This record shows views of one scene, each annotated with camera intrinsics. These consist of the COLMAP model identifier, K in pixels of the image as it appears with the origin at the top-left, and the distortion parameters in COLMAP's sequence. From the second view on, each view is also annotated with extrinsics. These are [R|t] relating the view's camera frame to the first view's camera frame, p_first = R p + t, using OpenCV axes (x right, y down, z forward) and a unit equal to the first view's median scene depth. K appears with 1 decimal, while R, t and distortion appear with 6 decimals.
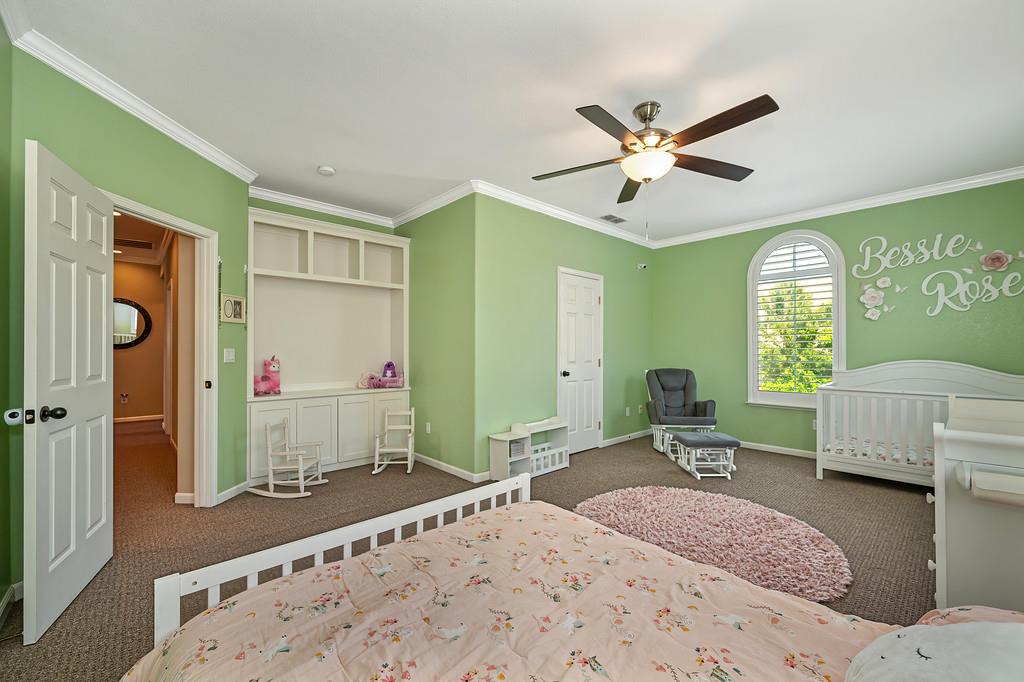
lens RADIAL K [[405.9, 0, 511.3], [0, 405.9, 346.4], [0, 0, 1]] dist [0.001150, 0.000458]
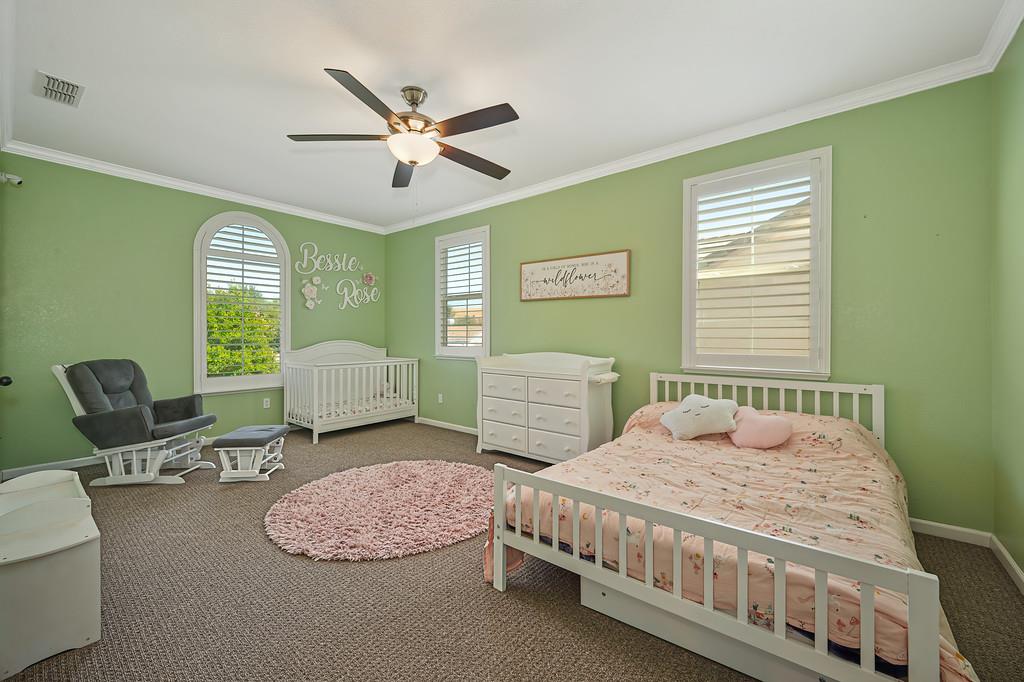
lens RADIAL K [[414.9, 0, 509.9], [0, 414.9, 334.0], [0, 0, 1]] dist [0.000295, 0.000097]
pose [[-0.132084, 0.003824, 0.991231, -0.487401], [-0.009137, 0.999945, -0.005075, 0.013469], [-0.991196, -0.009728, -0.132042, 0.603223]]
